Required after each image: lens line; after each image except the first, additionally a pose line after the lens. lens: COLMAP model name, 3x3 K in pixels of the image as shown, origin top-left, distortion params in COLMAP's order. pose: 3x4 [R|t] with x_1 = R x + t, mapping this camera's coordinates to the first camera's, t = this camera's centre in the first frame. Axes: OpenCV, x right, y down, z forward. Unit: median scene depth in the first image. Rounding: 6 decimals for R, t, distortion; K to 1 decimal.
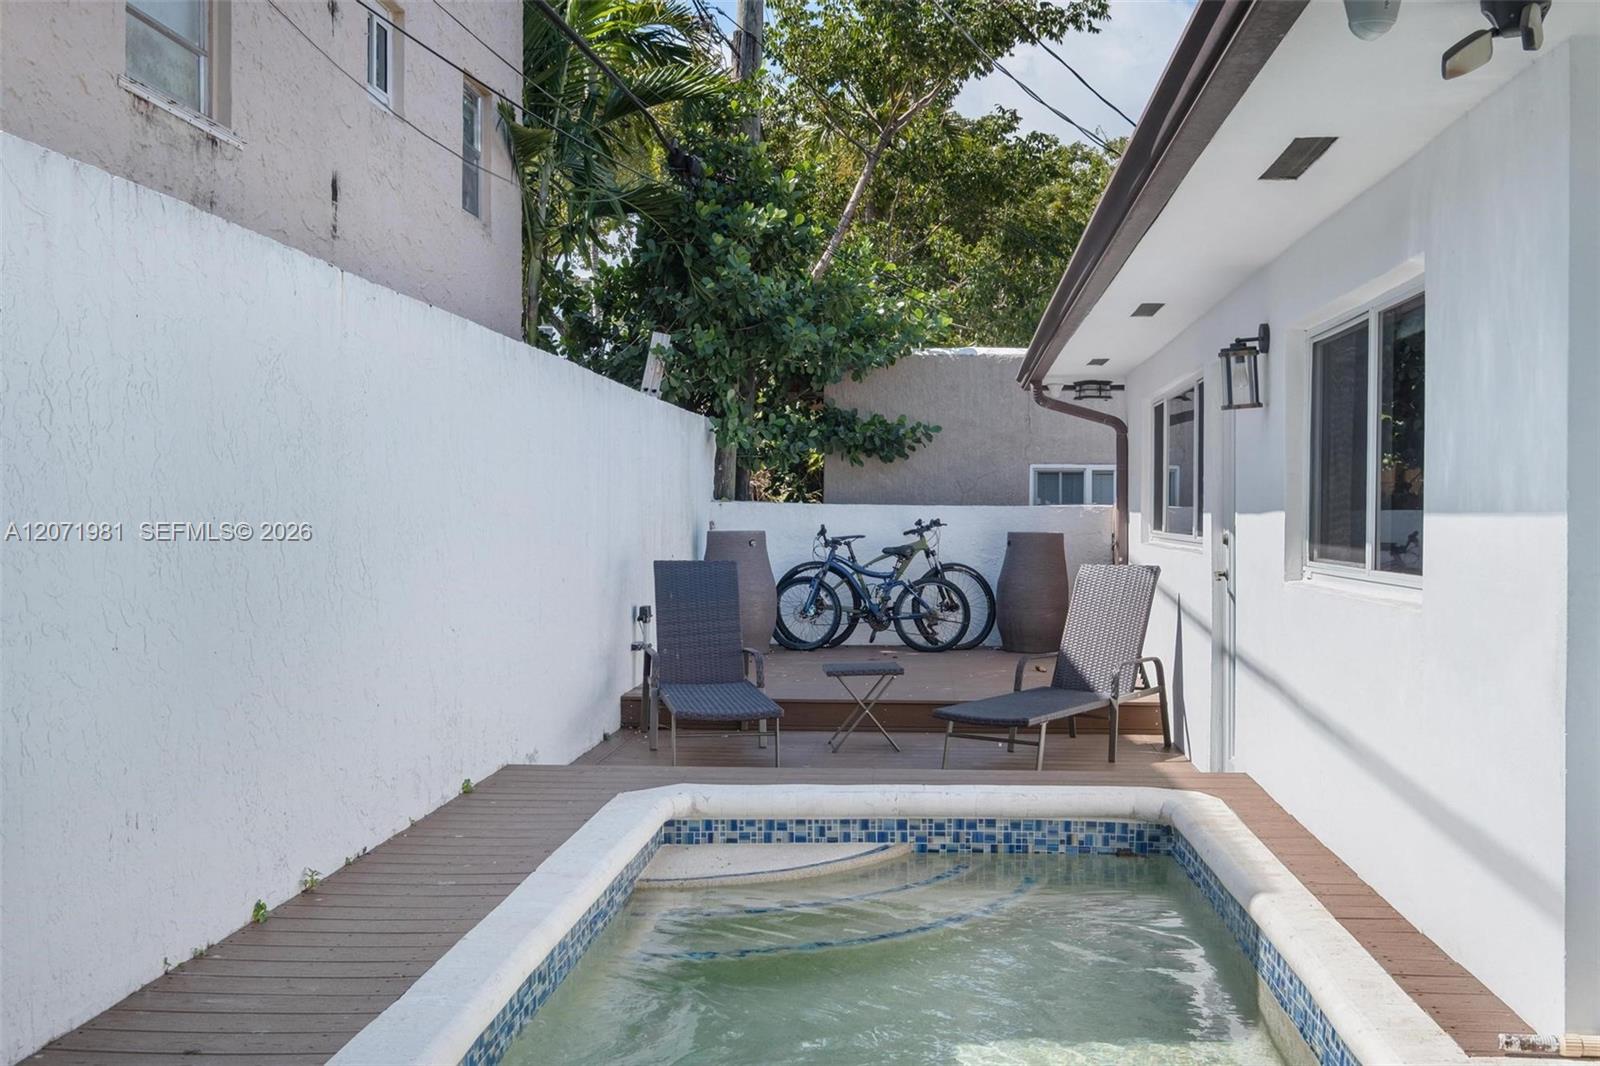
lens RADIAL K [[1653.6, 0, 867.1], [0, 1653.6, 532.7], [0, 0, 1]] dist [-0.005953, 0.003200]
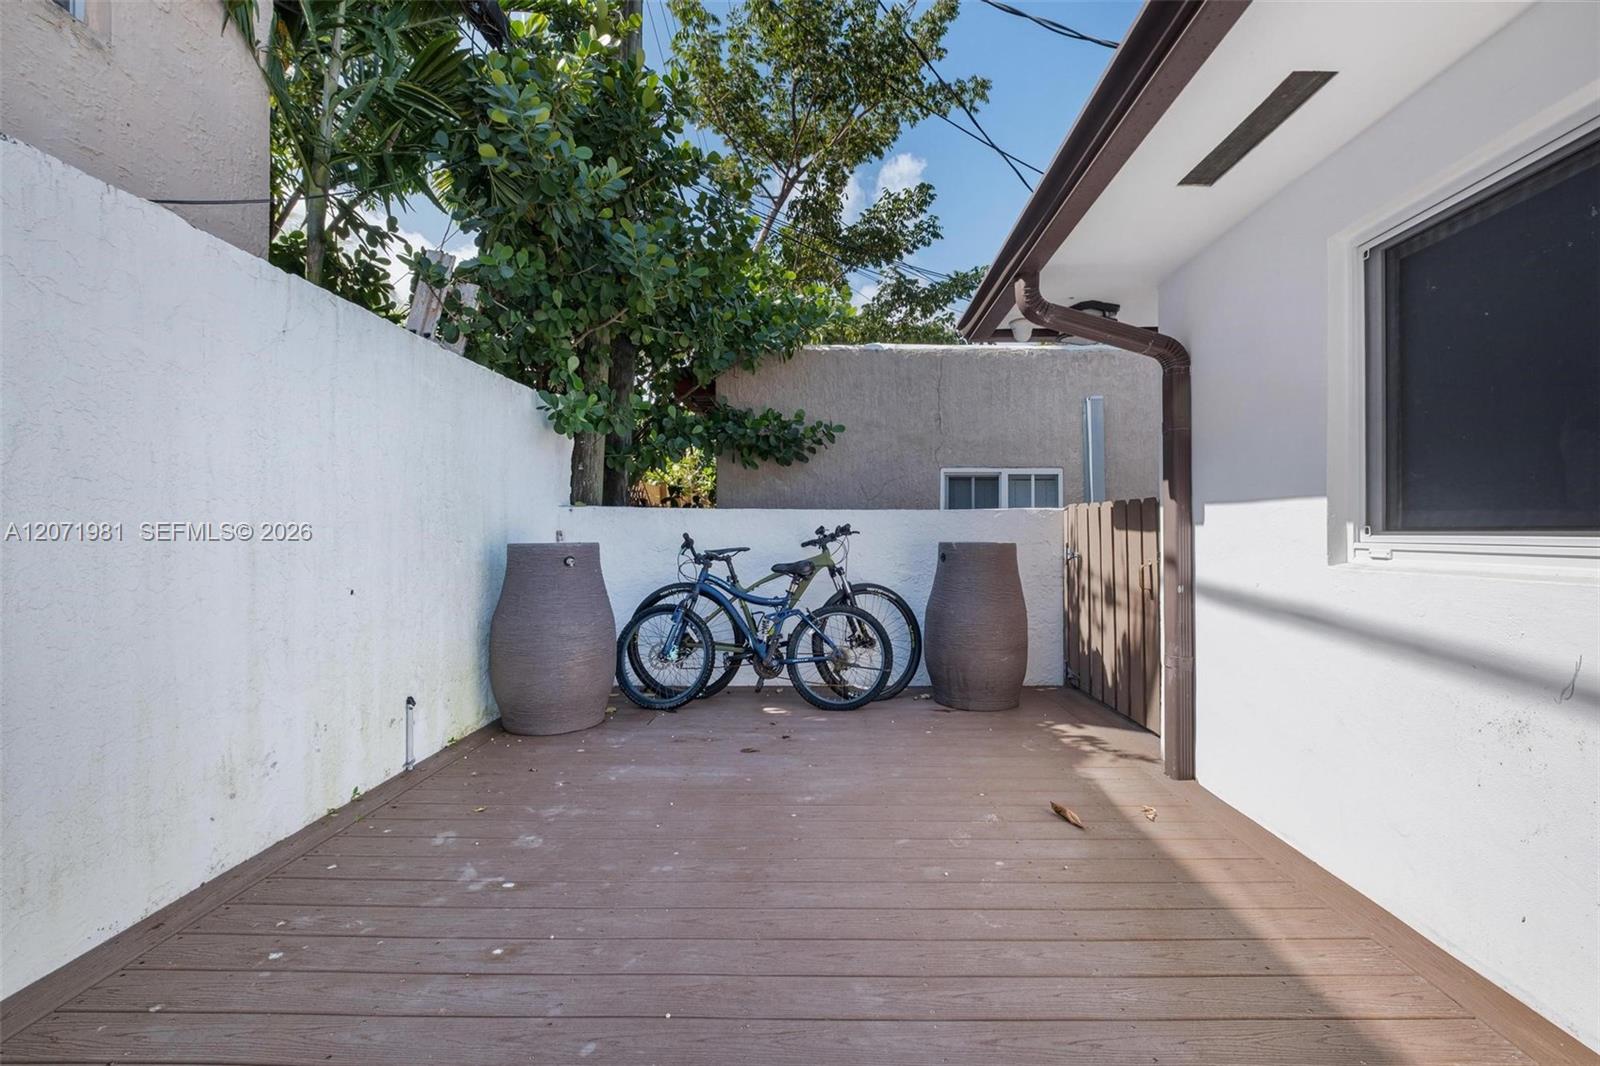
lens RADIAL K [[695.7, 0, 824.1], [0, 695.7, 529.5], [0, 0, 1]] dist [0.001229, -0.004317]
pose [[0.999178, -0.005673, 0.040136, 0.020057], [0.006467, 0.999786, -0.019673, -0.000304], [-0.040016, 0.019916, 0.999001, 0.680792]]
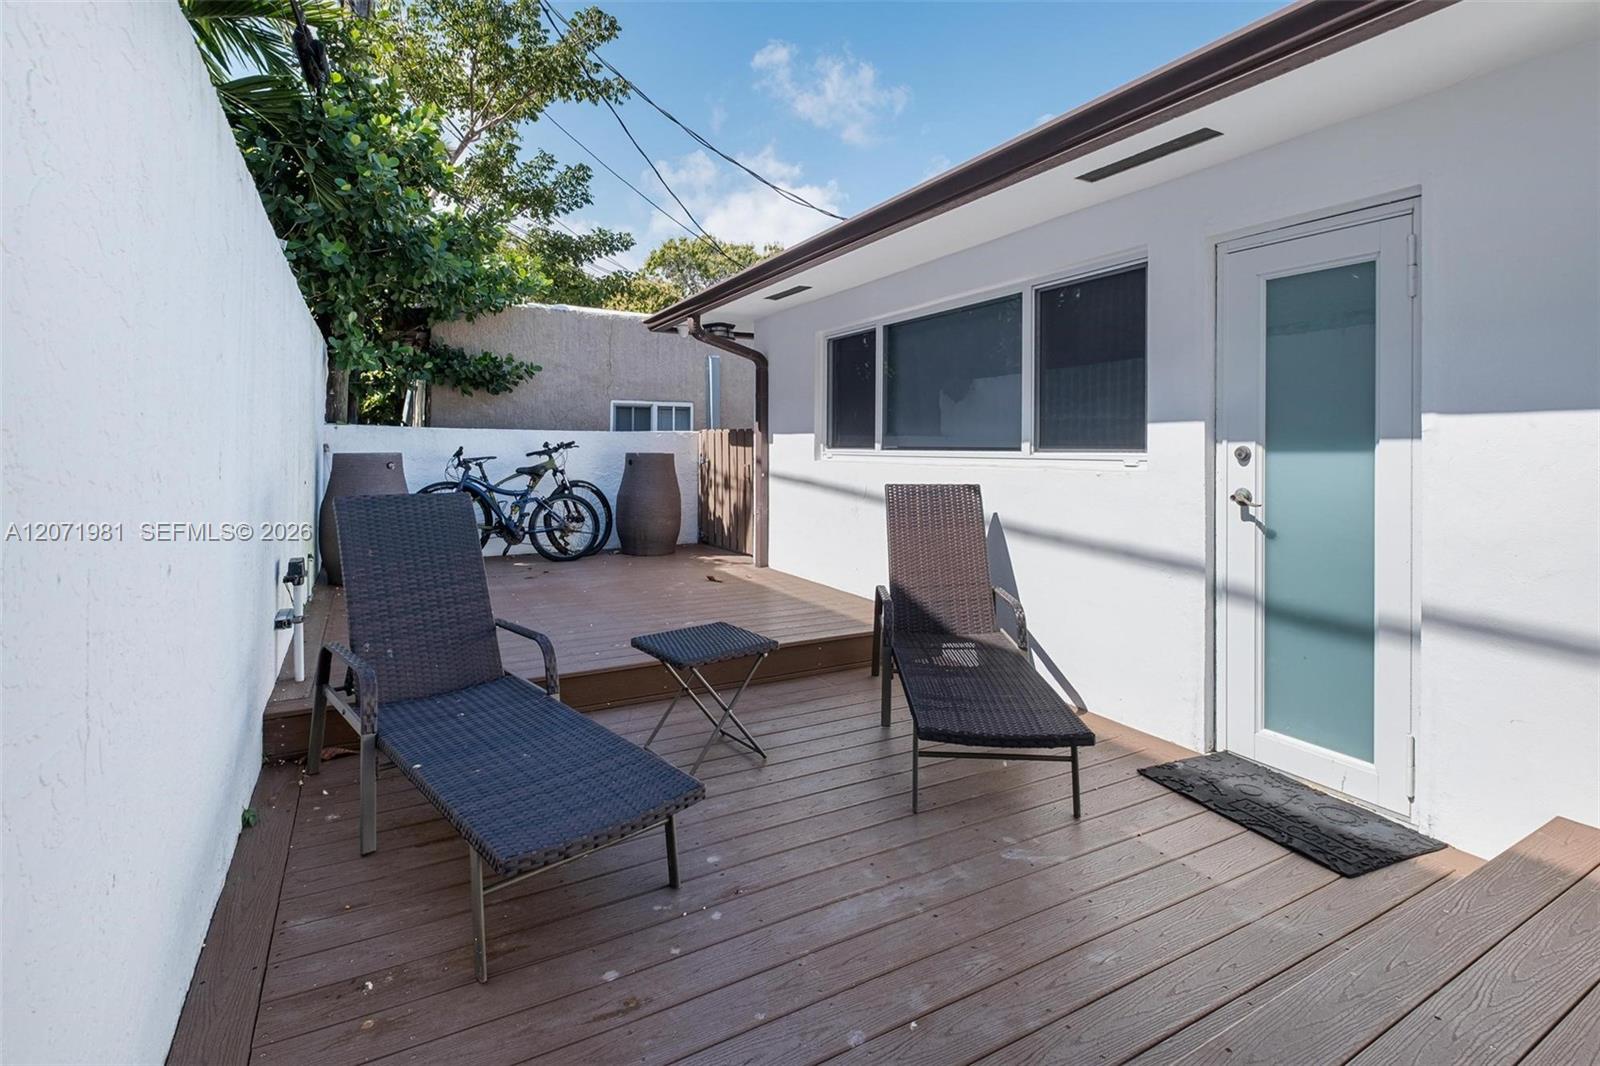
lens RADIAL K [[753.3, 0, 794.0], [0, 753.3, 437.5], [0, 0, 1]] dist [0.000671, -0.000096]
pose [[0.852750, 0.004773, 0.522298, -0.093016], [0.007699, 0.999735, -0.021707, 0.001341], [-0.522263, 0.022532, 0.852487, 0.475388]]
